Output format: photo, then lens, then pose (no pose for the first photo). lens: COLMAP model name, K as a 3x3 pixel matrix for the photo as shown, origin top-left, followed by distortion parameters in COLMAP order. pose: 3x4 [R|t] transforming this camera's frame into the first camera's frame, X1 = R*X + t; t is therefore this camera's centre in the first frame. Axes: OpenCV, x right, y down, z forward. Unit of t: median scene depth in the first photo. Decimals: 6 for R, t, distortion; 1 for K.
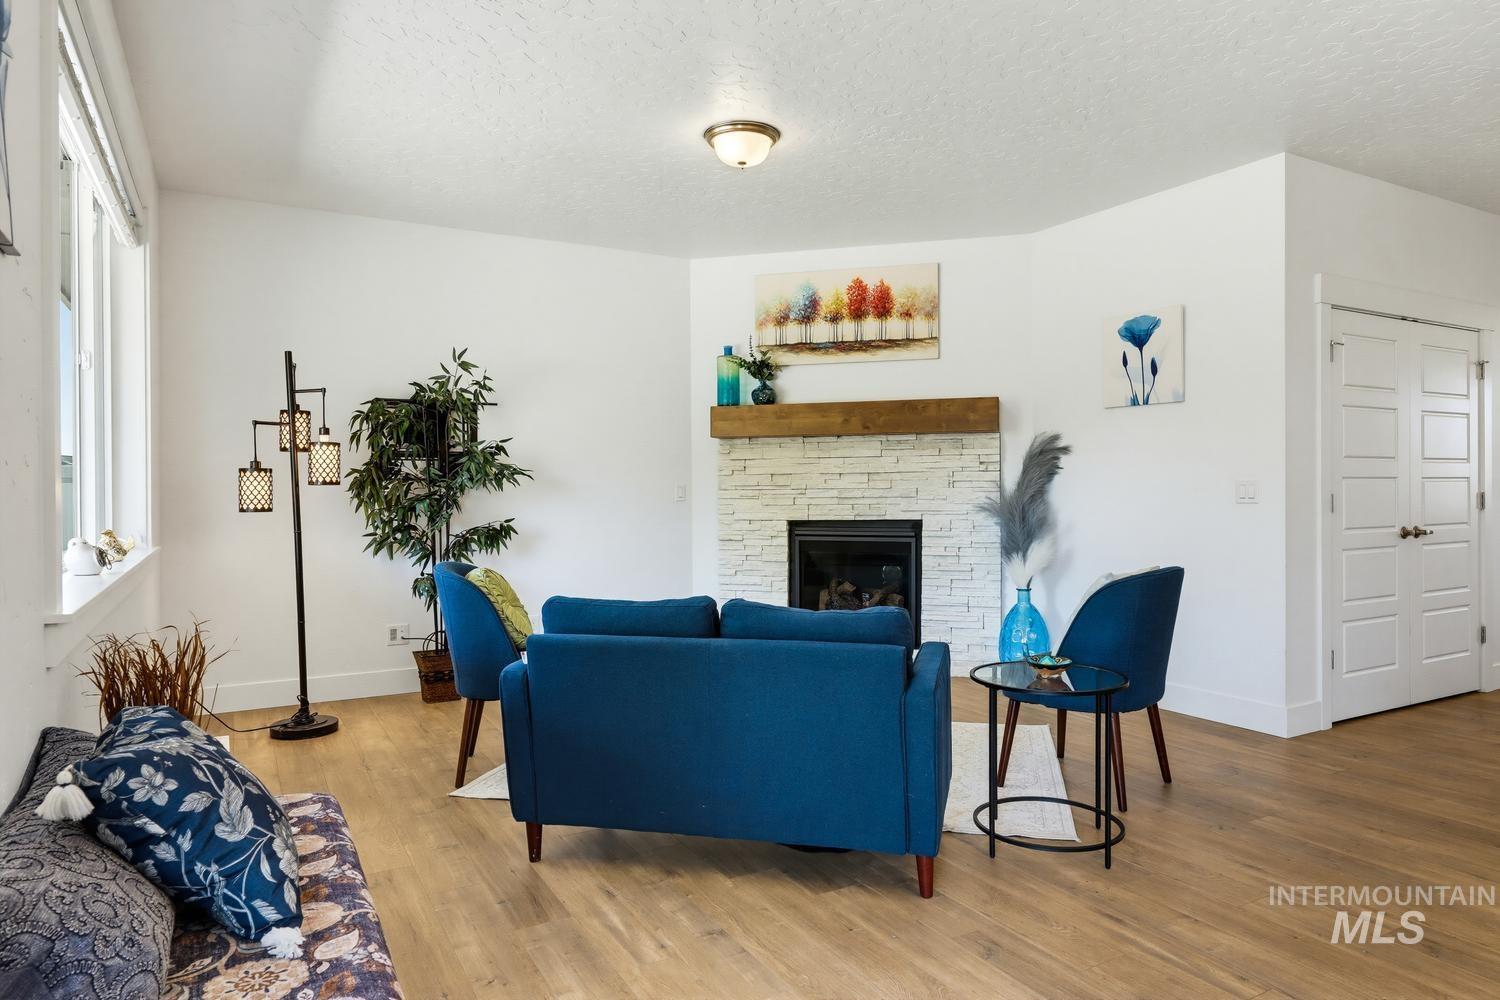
lens RADIAL K [[933.3, 0, 756.5], [0, 933.3, 493.0], [0, 0, 1]] dist [0.002631, 0.000197]
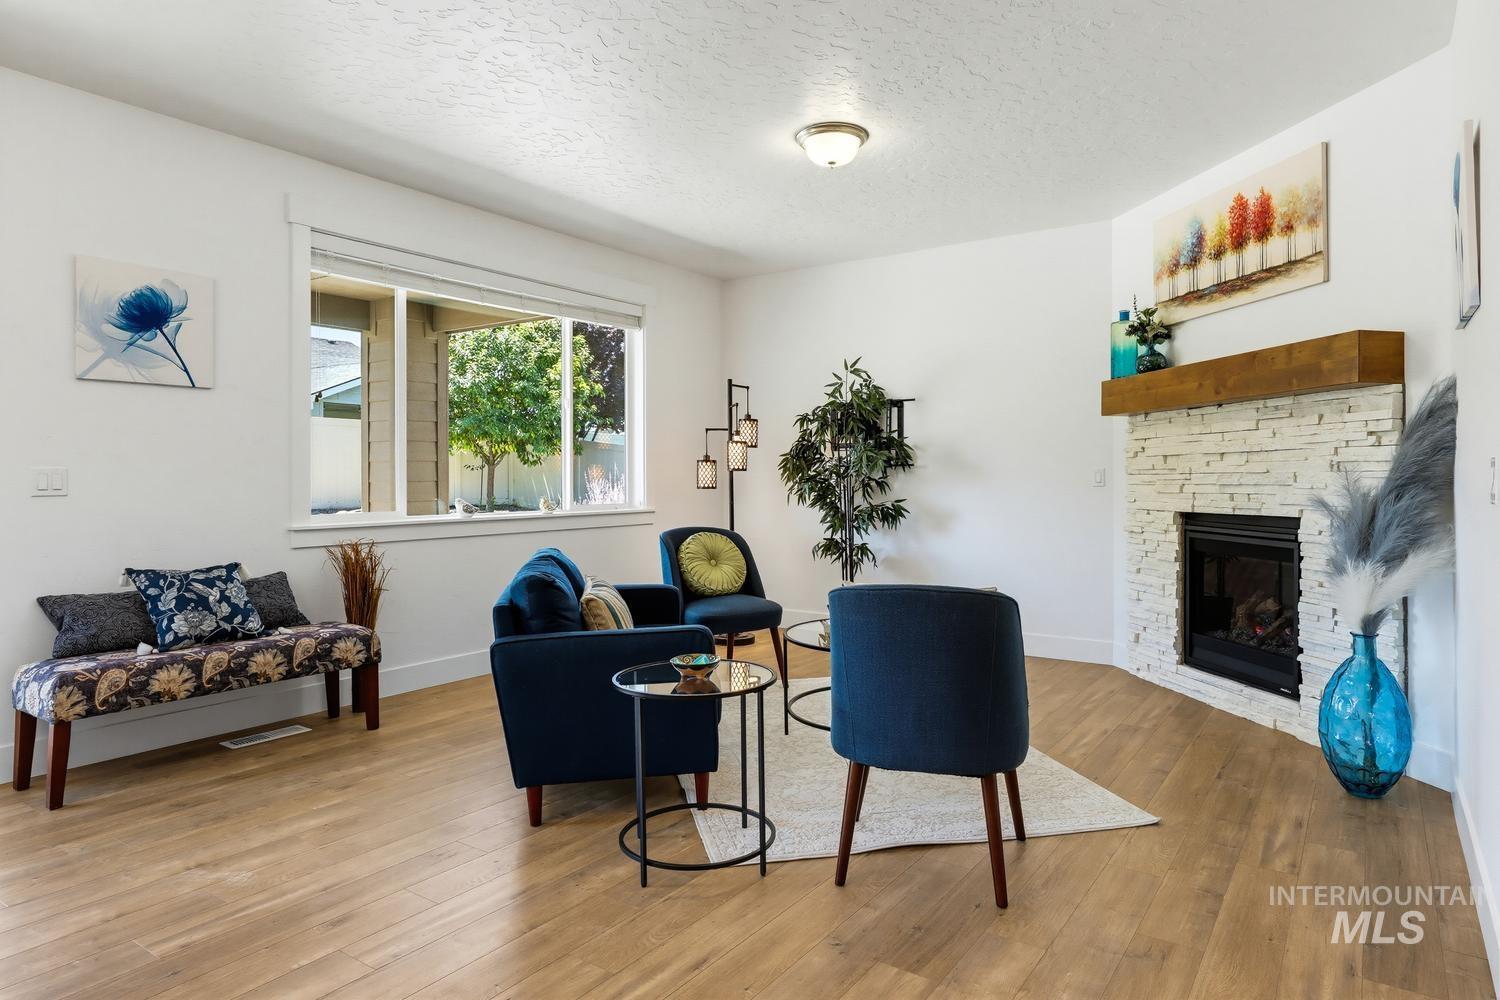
lens RADIAL K [[879.8, 0, 781.4], [0, 879.8, 476.0], [0, 0, 1]] dist [-0.003483, 0.001380]
pose [[0.444985, 0.002420, -0.895535, 0.608975], [-0.002756, 0.999995, 0.001333, -0.002306], [0.895534, 0.001875, 0.444989, 0.369518]]
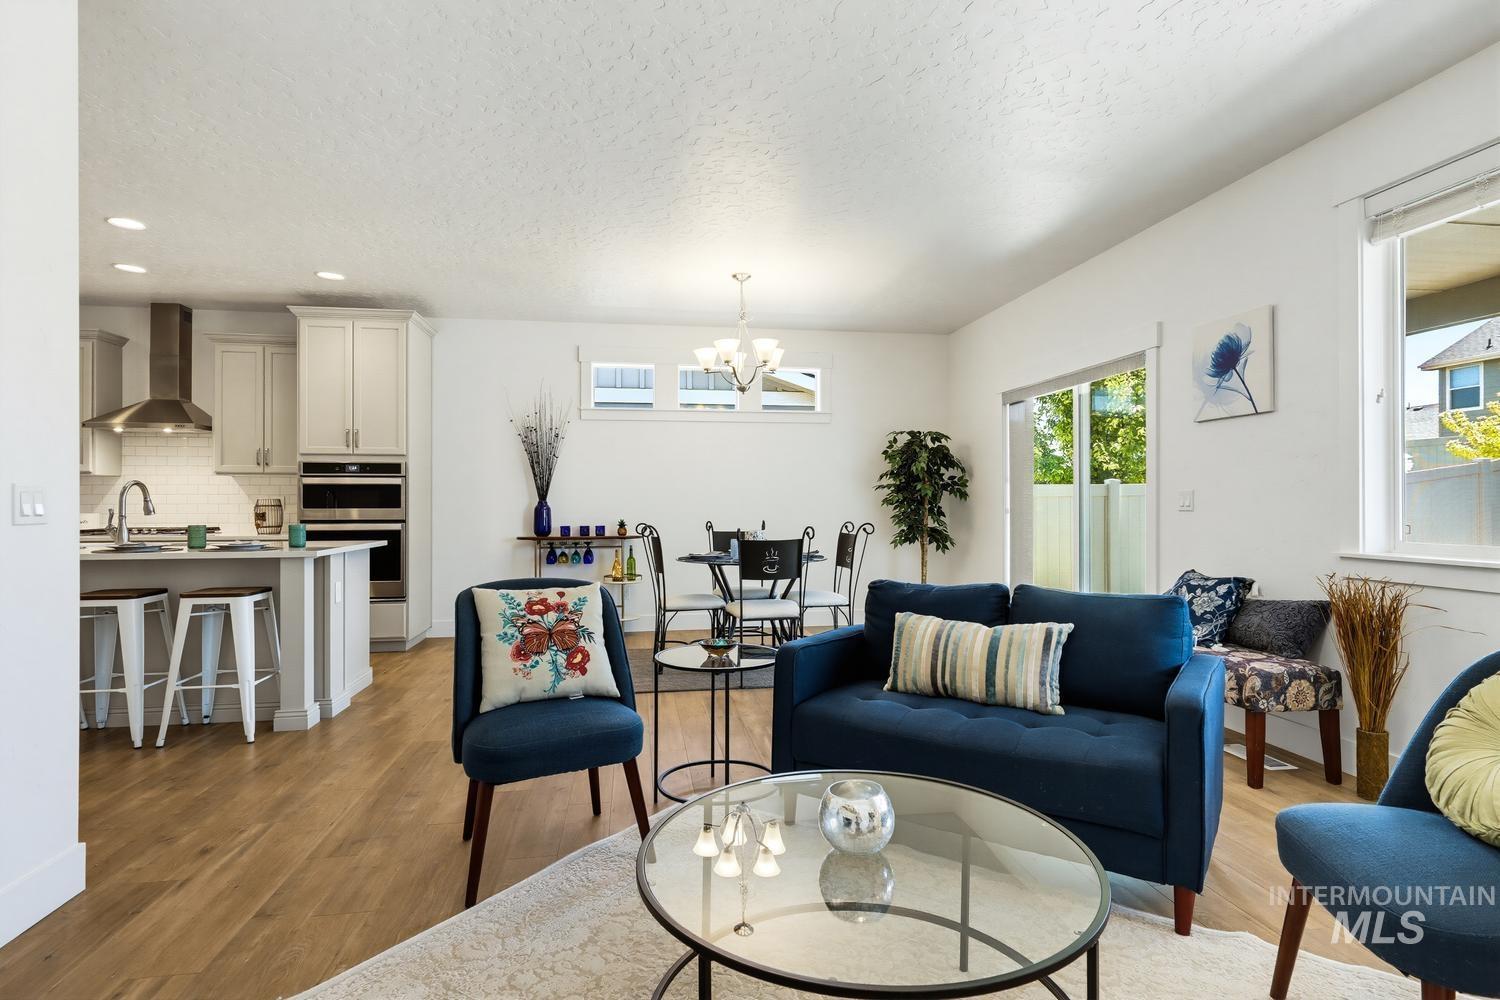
lens RADIAL K [[755.3, 0, 750.0], [0, 755.3, 500.0], [0, 0, 1]] dist [0.003102, 0.000347]
pose [[-0.936433, 0.009437, 0.350720, -0.032920], [0.009373, 0.999954, -0.001879, 0.000515], [-0.350722, 0.001527, -0.936478, 1.009374]]
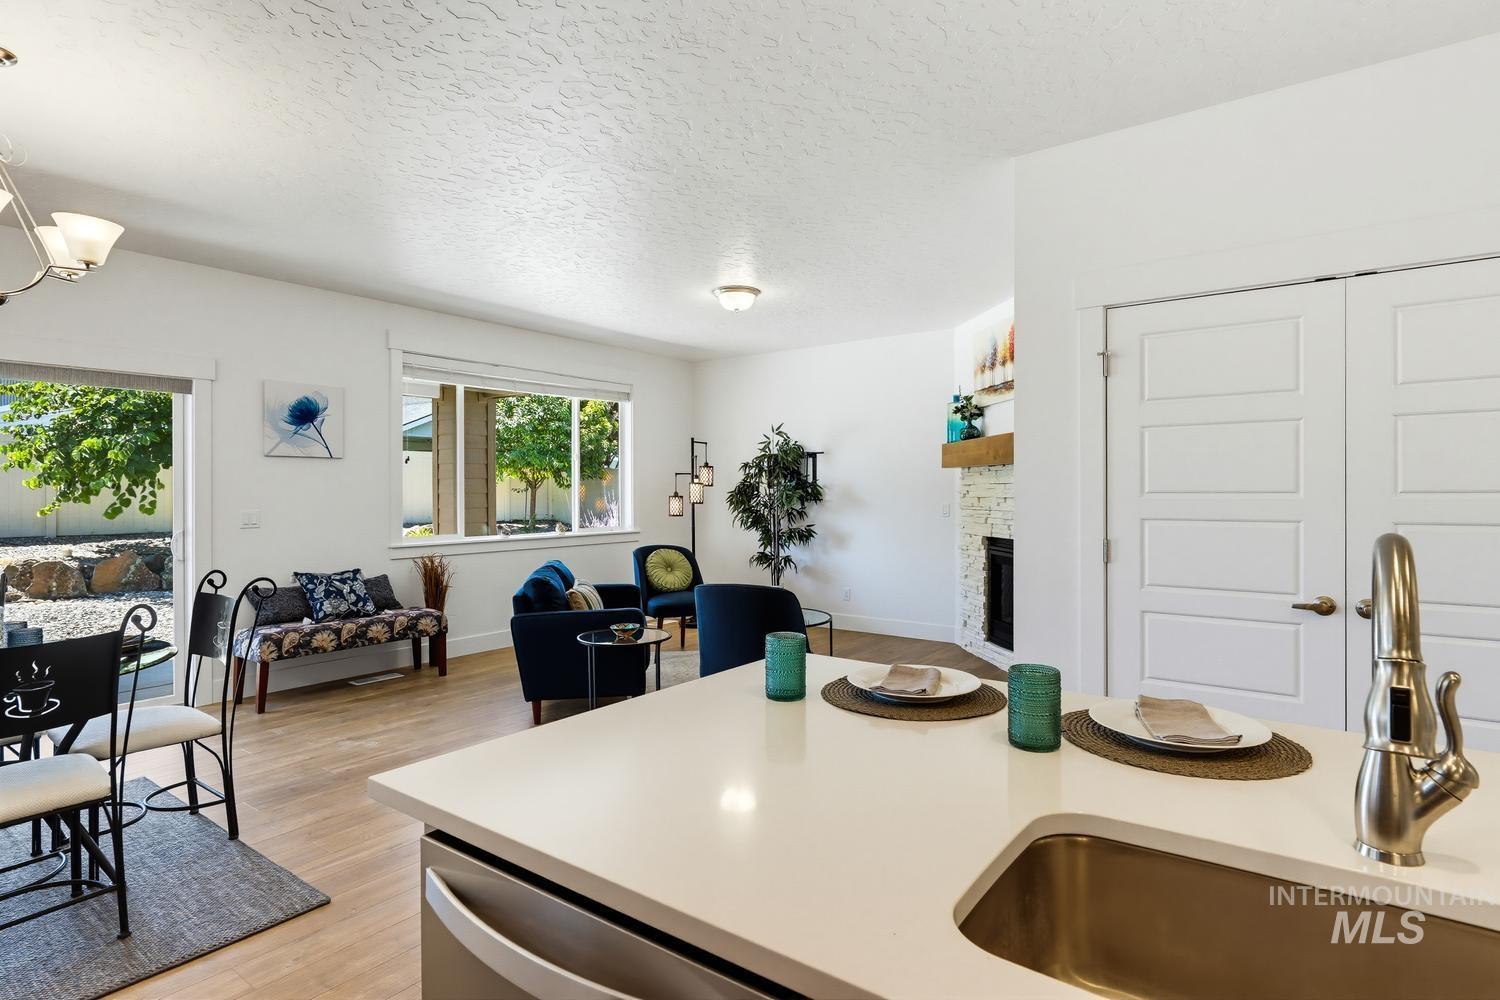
lens RADIAL K [[782.4, 0, 757.9], [0, 782.4, 491.1], [0, 0, 1]] dist [-0.000119, -0.000020]
pose [[0.401951, 0.003530, -0.915654, 0.888381], [-0.002719, 0.999993, 0.002662, -0.032258], [0.915657, 0.001420, 0.401958, 0.357479]]
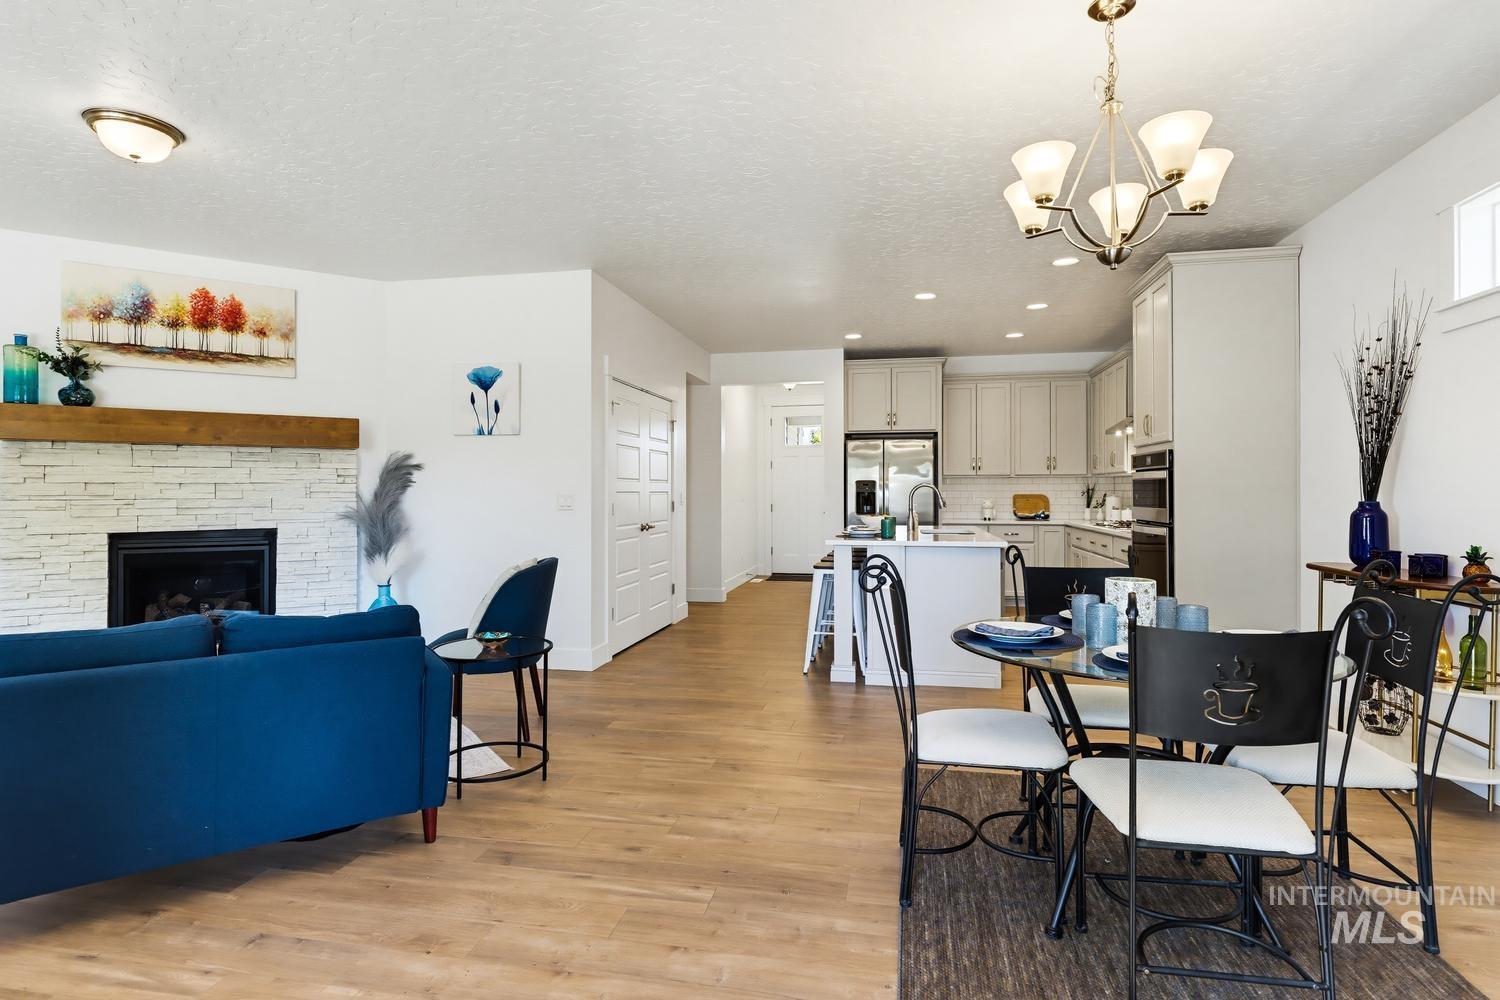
lens RADIAL K [[782.4, 0, 757.9], [0, 782.4, 491.1], [0, 0, 1]] dist [-0.000119, -0.000020]
pose [[0.648092, 0.006226, 0.761536, -0.149670], [-0.000277, 0.999968, -0.007940, -0.006755], [-0.761562, 0.004935, 0.648073, 0.008036]]
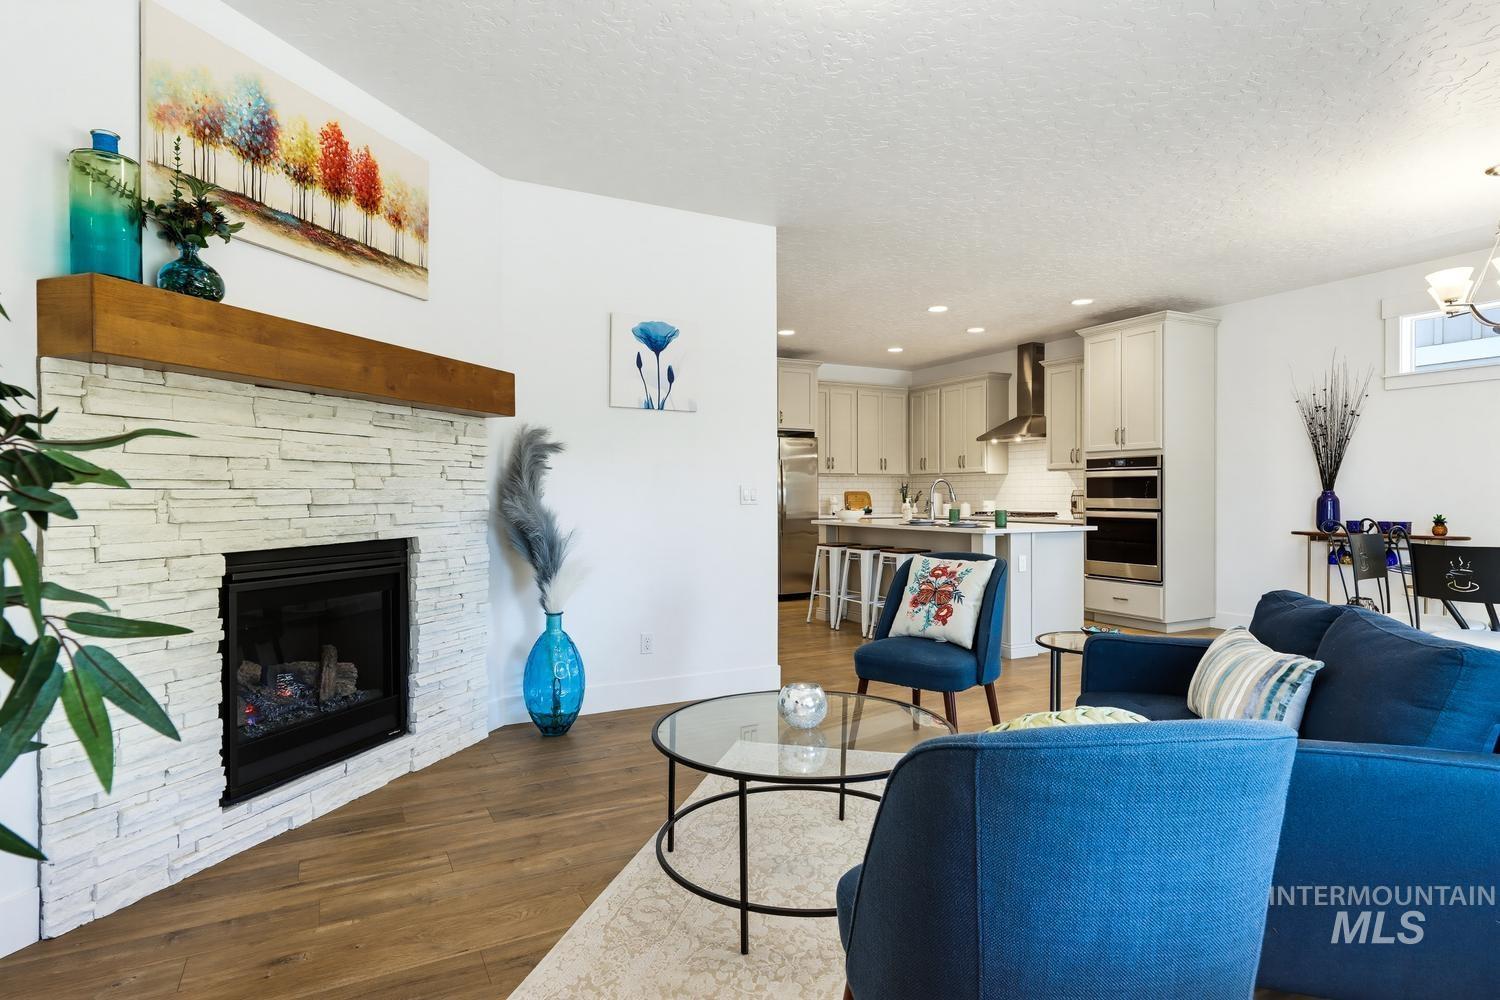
lens RADIAL K [[790.5, 0, 757.3], [0, 790.5, 501.0], [0, 0, 1]] dist [-0.015153, 0.000491]
pose [[0.029964, -0.001975, 0.999549, -0.386776], [0.006367, 0.999978, 0.001785, 0.003564], [-0.999531, 0.006311, 0.029976, 0.761364]]
